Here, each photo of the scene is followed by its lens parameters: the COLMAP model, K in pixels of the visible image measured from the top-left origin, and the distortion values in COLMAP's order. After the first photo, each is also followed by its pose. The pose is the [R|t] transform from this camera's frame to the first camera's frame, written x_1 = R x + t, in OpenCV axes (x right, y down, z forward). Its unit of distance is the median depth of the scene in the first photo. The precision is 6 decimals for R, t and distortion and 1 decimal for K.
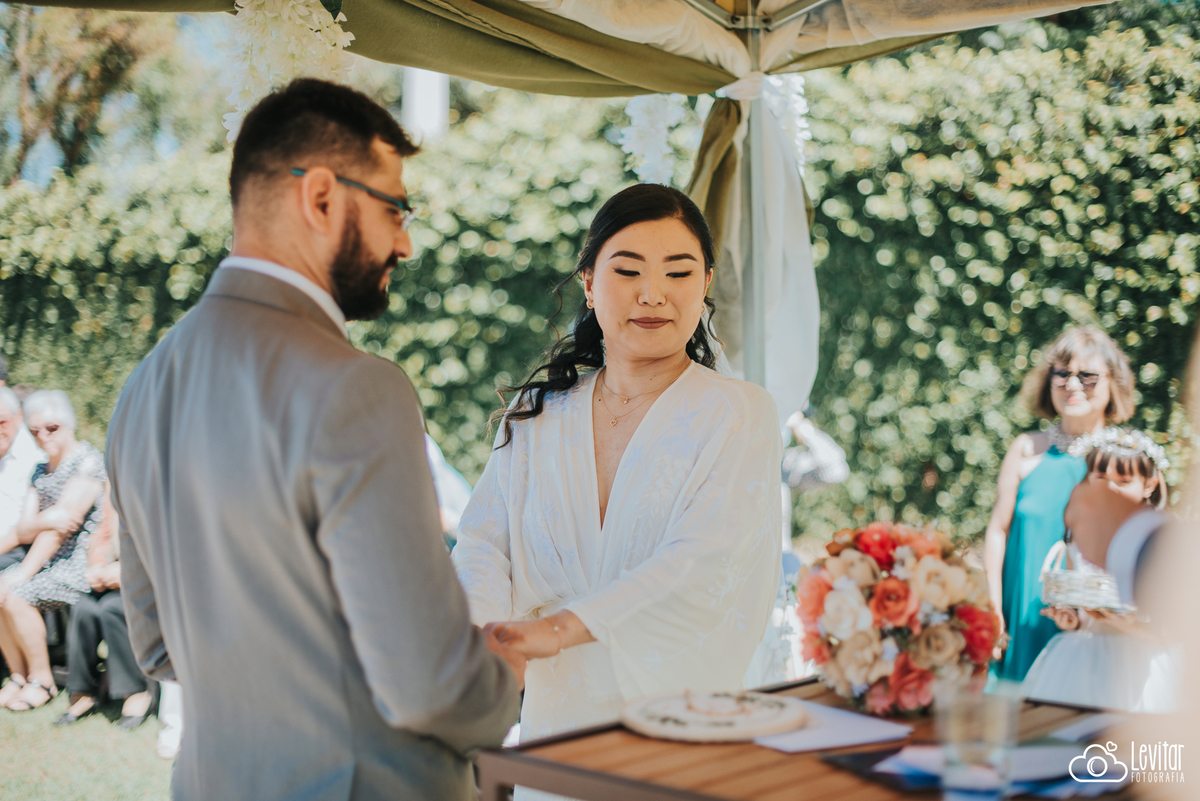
lens RADIAL K [[1772.2, 0, 597.7], [0, 1772.2, 383.0], [0, 0, 1]] dist [-0.137582, 0.084371]
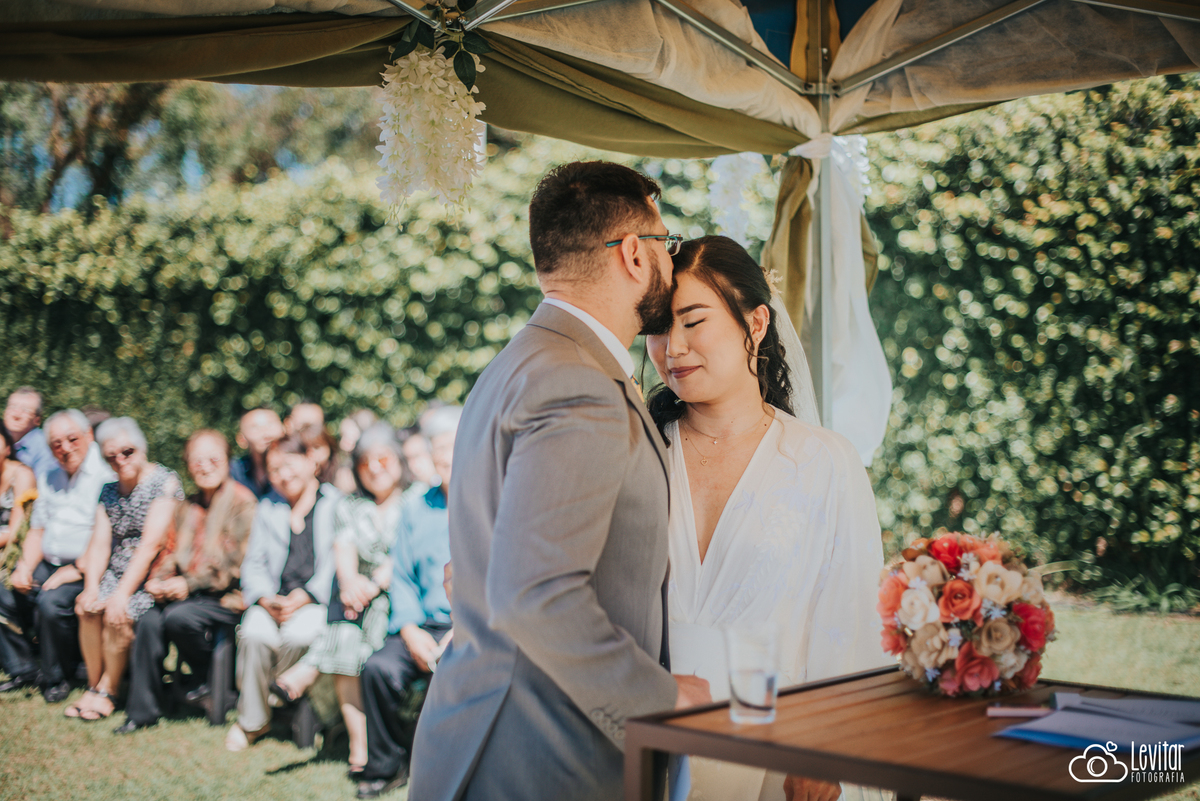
lens RADIAL K [[1774.9, 0, 605.0], [0, 1774.9, 400.9], [0, 0, 1]] dist [-0.135905, 0.078981]
pose [[0.999970, 0.006550, -0.004036, -0.014921], [-0.006569, 0.999966, -0.004901, -0.000183], [0.004004, 0.004927, 0.999980, -0.039545]]
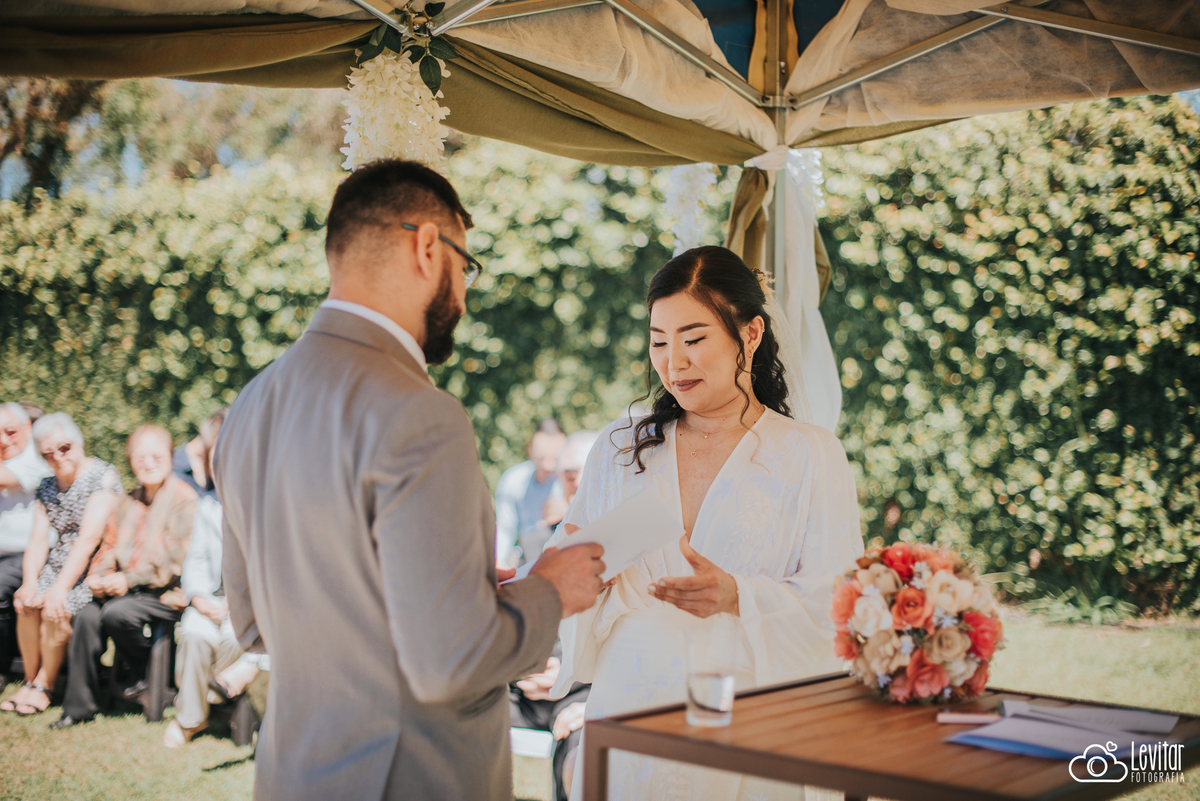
lens RADIAL K [[1774.9, 0, 605.0], [0, 1774.9, 400.9], [0, 0, 1]] dist [-0.135905, 0.078981]
pose [[0.999085, 0.027515, 0.032752, -0.018844], [-0.027270, 0.999597, -0.007899, -0.000225], [-0.032956, 0.006999, 0.999432, -0.043192]]
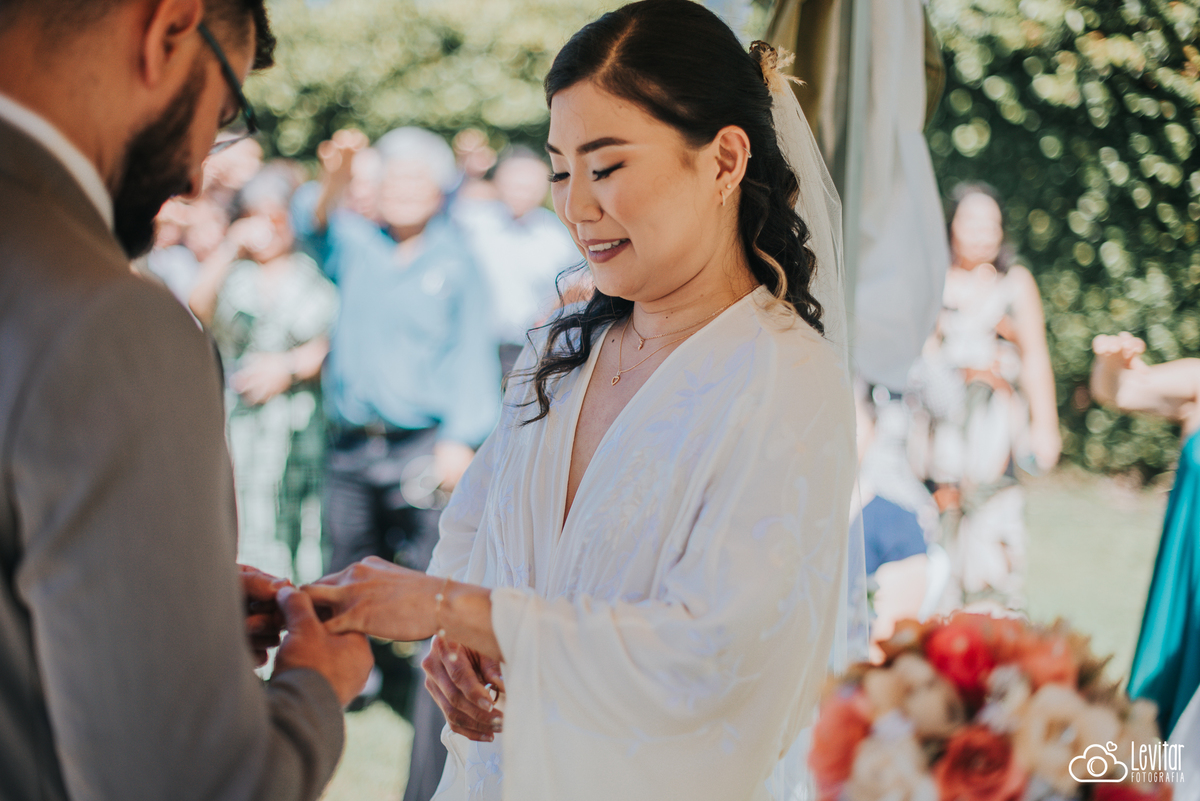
lens RADIAL K [[1749.6, 0, 604.0], [0, 1749.6, 403.3], [0, 0, 1]] dist [-0.139047, 0.125454]
pose [[0.994544, 0.063418, -0.082829, 0.019874], [-0.056118, 0.994567, 0.087678, -0.006459], [0.087939, -0.082551, 0.992699, 0.104328]]
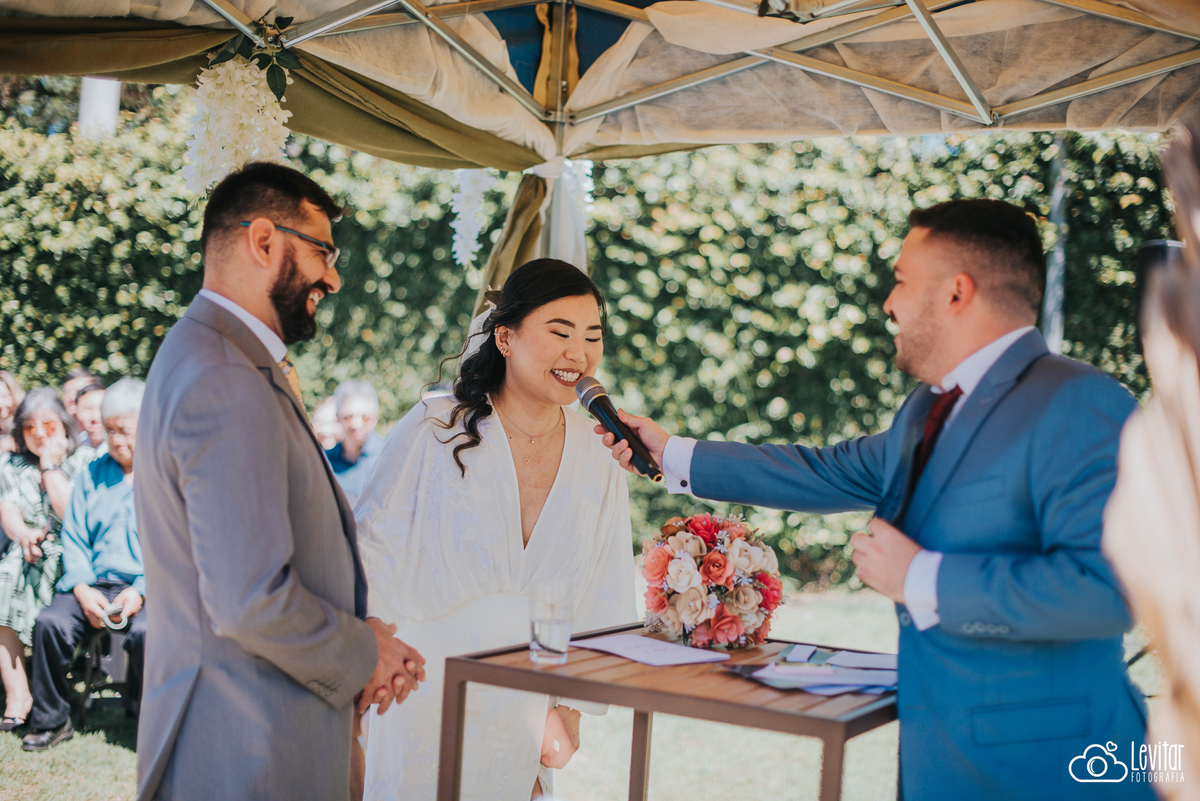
lens RADIAL K [[1774.9, 0, 605.0], [0, 1774.9, 400.9], [0, 0, 1]] dist [-0.135905, 0.078981]
pose [[0.970707, 0.062272, 0.232057, -0.054192], [-0.063525, 0.997978, -0.002079, -0.000624], [-0.231718, -0.012723, 0.972700, -0.080153]]
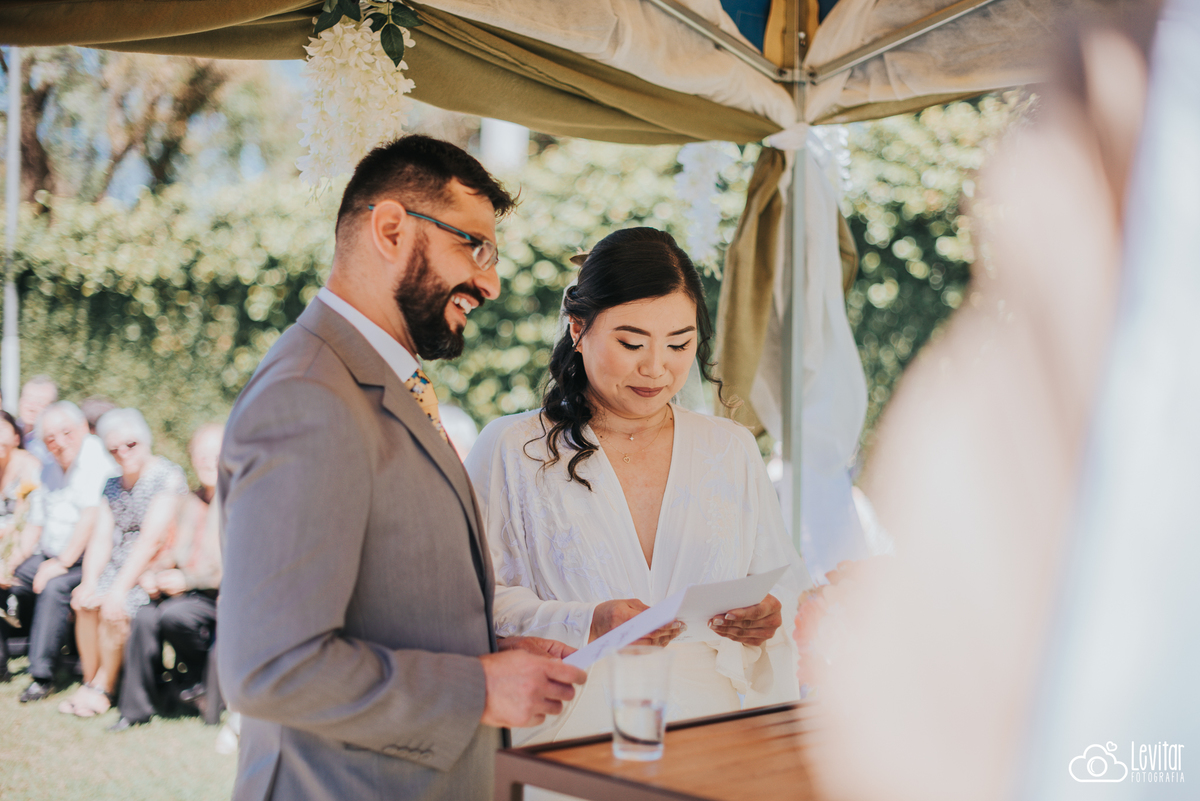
lens RADIAL K [[1774.9, 0, 605.0], [0, 1774.9, 400.9], [0, 0, 1]] dist [-0.135905, 0.078981]
pose [[0.998745, 0.030540, -0.039703, 0.006728], [-0.030837, 0.999501, -0.006886, -0.000146], [0.039473, 0.008102, 0.999188, -0.017644]]
